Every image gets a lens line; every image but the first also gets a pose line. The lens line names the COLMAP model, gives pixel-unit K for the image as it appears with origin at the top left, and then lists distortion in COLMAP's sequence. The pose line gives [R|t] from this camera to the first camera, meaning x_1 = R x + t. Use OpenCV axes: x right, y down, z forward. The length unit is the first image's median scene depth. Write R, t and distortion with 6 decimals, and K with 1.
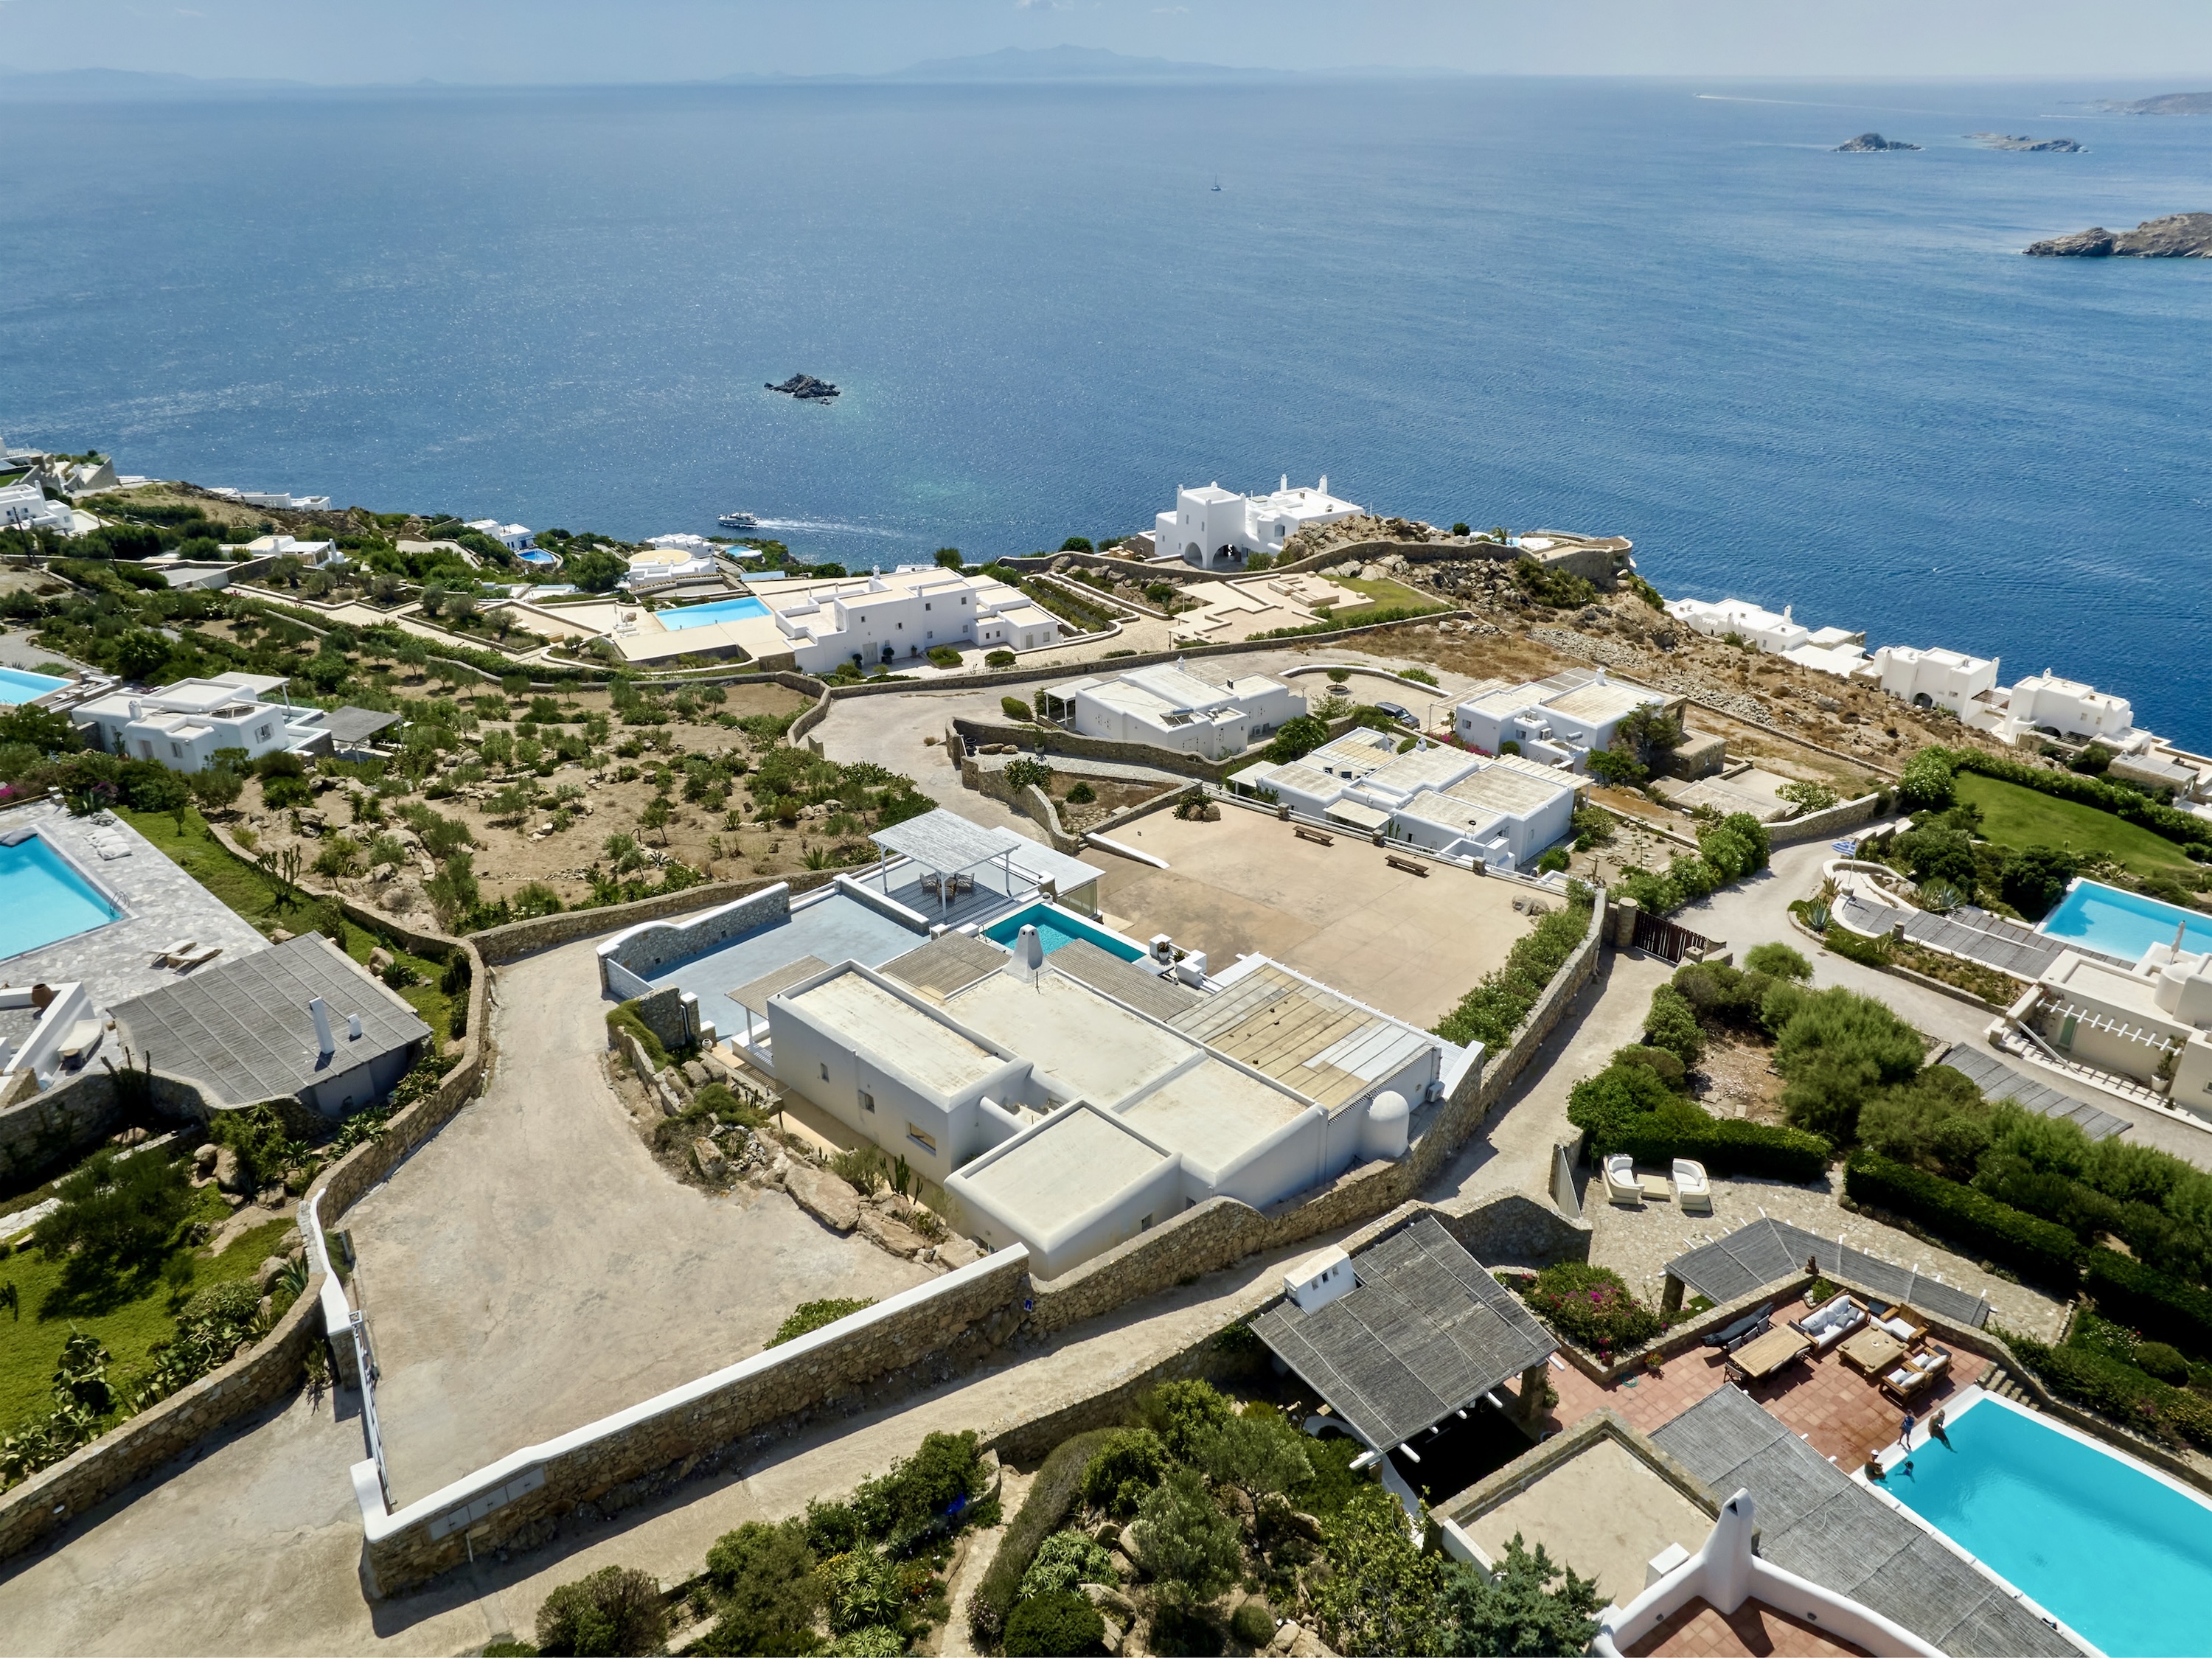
lens RADIAL K [[1564.3, 0, 1224.7], [0, 1564.3, 830.1], [0, 0, 1]] dist [-0.010916, -0.000179]
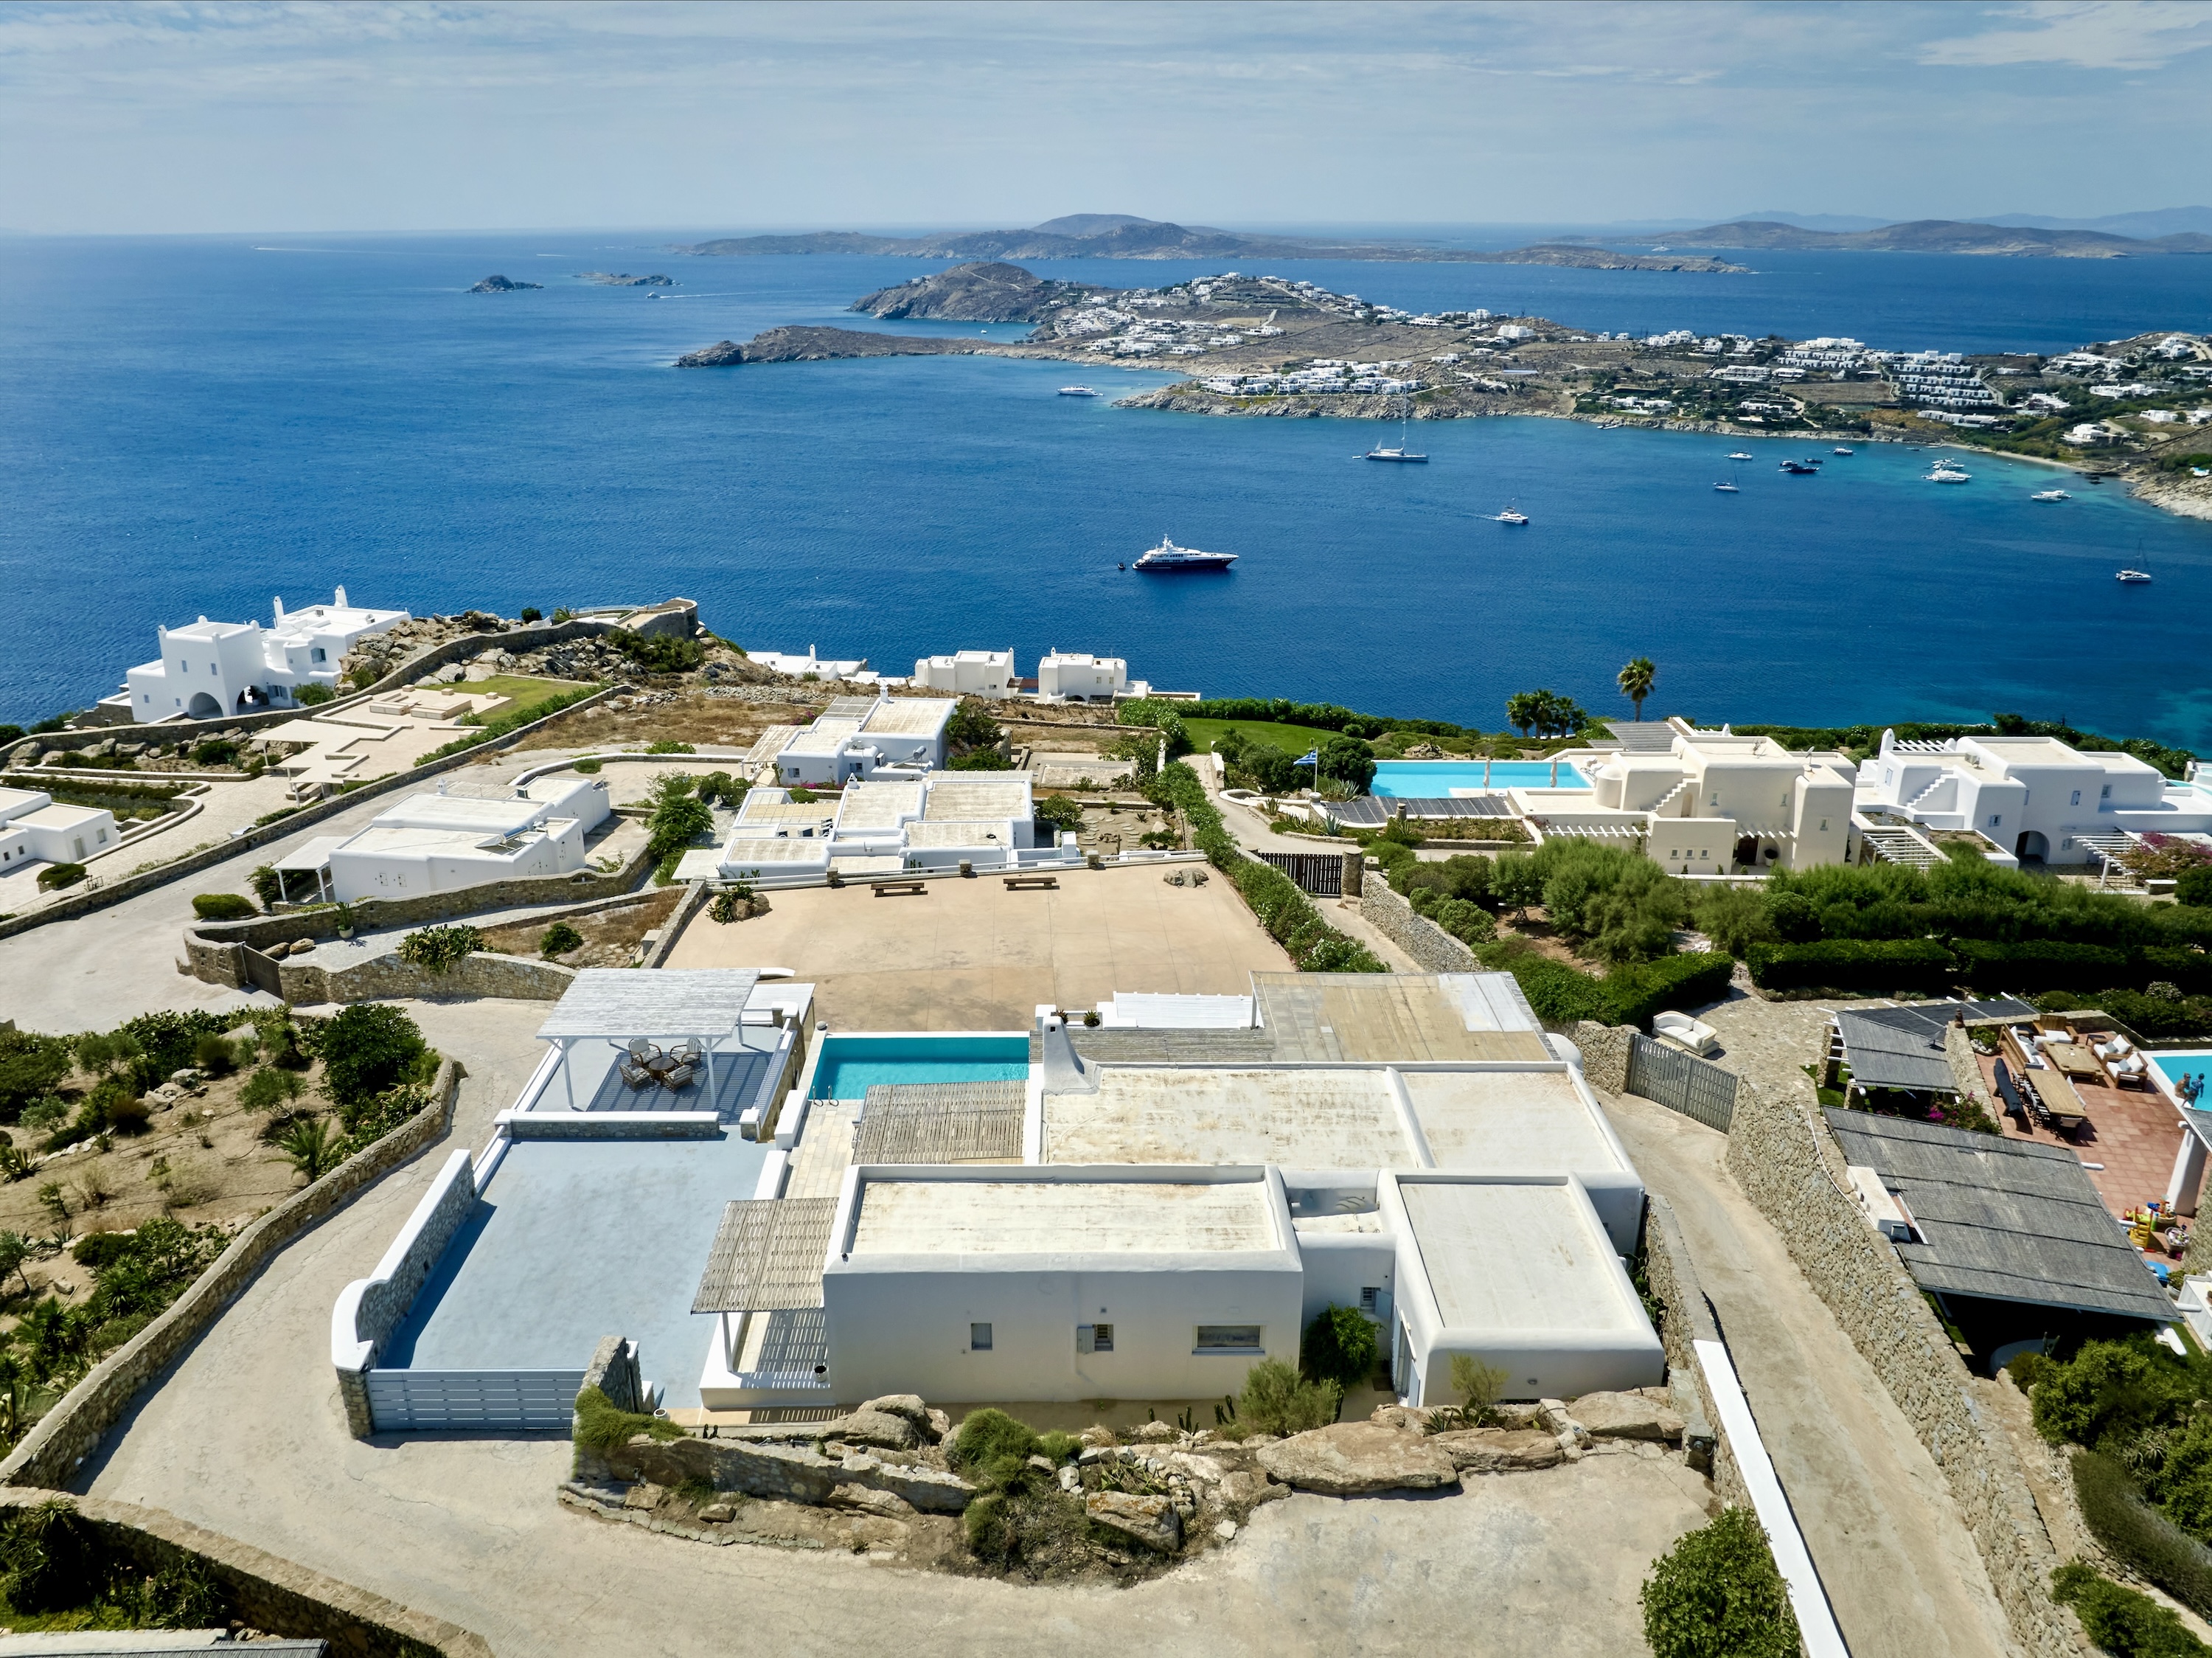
lens RADIAL K [[1505.0, 0, 1106.0], [0, 1505.0, 829.0], [0, 0, 1]] dist [-0.054759, 0.025578]
pose [[0.739320, -0.259108, 0.621506, -0.180693], [0.299399, 0.953236, 0.041254, -0.013886], [-0.603130, 0.155579, 0.782323, 0.167844]]
